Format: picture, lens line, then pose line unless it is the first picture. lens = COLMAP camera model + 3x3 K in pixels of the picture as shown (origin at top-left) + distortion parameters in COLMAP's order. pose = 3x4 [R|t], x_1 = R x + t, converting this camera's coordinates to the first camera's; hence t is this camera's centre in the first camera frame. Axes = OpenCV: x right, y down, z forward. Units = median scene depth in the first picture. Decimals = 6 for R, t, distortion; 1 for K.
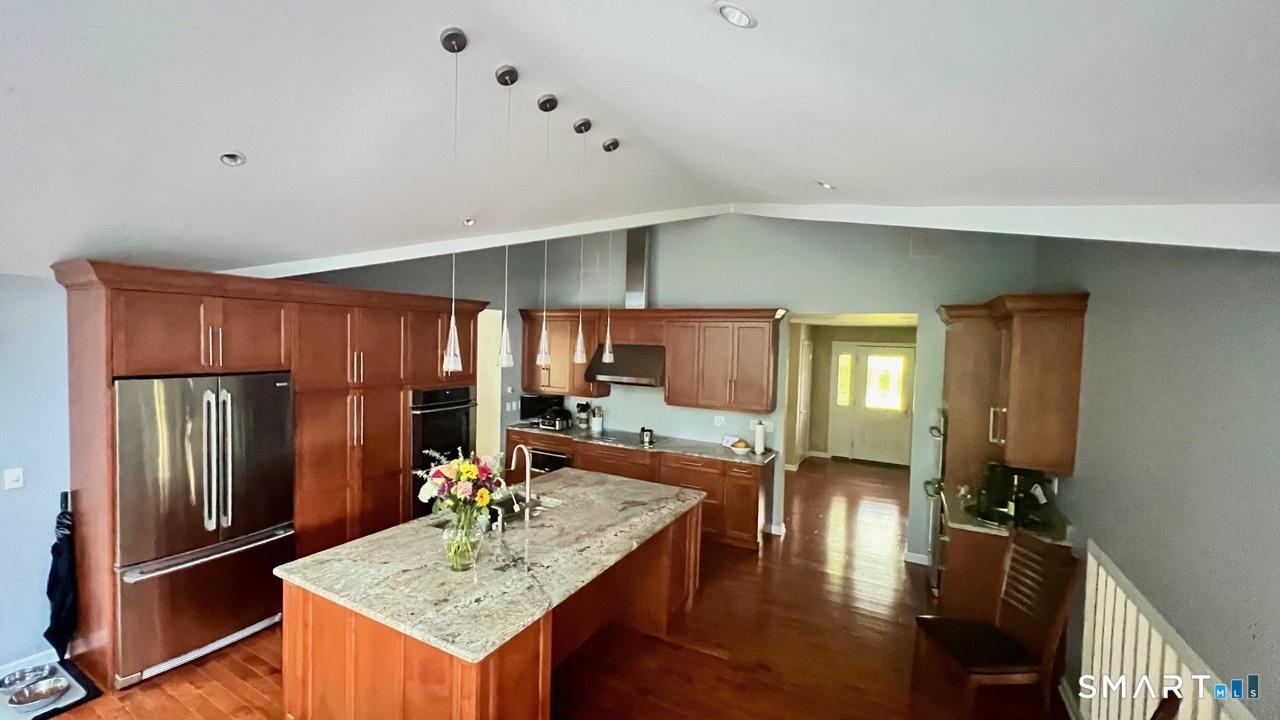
lens RADIAL K [[502.1, 0, 634.2], [0, 502.1, 358.5], [0, 0, 1]] dist [0.001115, -0.000040]
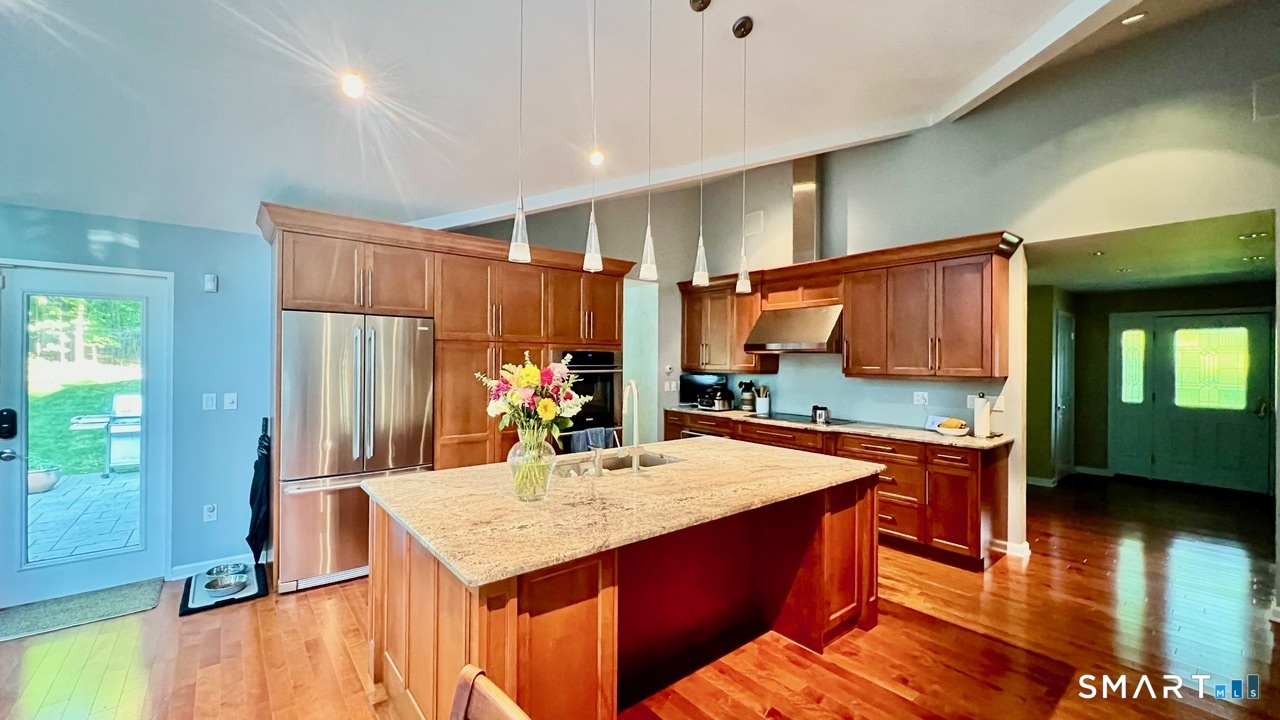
lens RADIAL K [[502.1, 0, 640.5], [0, 502.1, 358.9], [0, 0, 1]] dist [0.001115, -0.000040]
pose [[0.927411, -0.019341, -0.373543, 0.070769], [0.002424, 0.998952, -0.045704, 0.114784], [0.374036, 0.041481, 0.926486, 0.149305]]
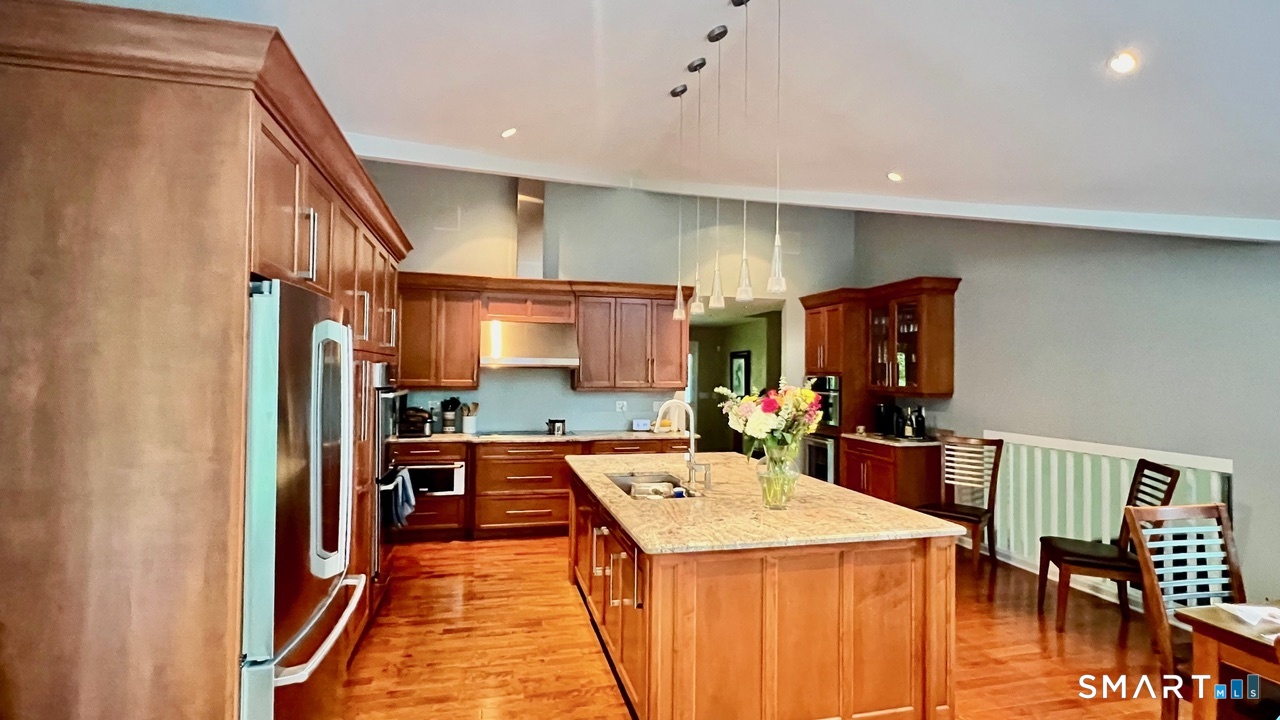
lens RADIAL K [[600.1, 0, 632.0], [0, 600.1, 357.0], [0, 0, 1]] dist [0.004737, 0.000934]
pose [[0.745726, -0.000678, 0.666253, -0.650601], [0.033809, 0.998750, -0.036826, 0.087632], [-0.665395, 0.049988, 0.744816, 0.175579]]
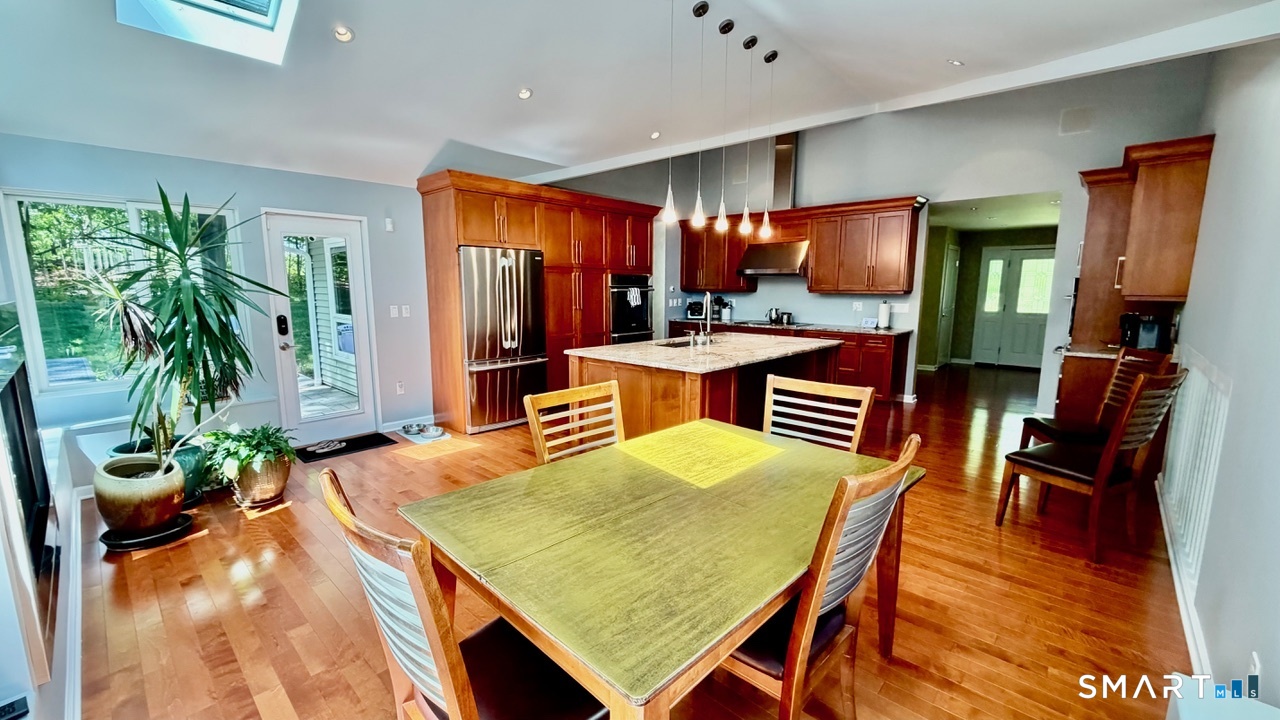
lens RADIAL K [[502.1, 0, 638.9], [0, 502.1, 365.1], [0, 0, 1]] dist [0.001115, -0.000040]
pose [[0.970182, 0.014294, -0.241954, -0.038542], [0.013480, 0.993532, 0.112747, 0.140461], [0.242001, -0.112646, 0.963715, -0.268675]]
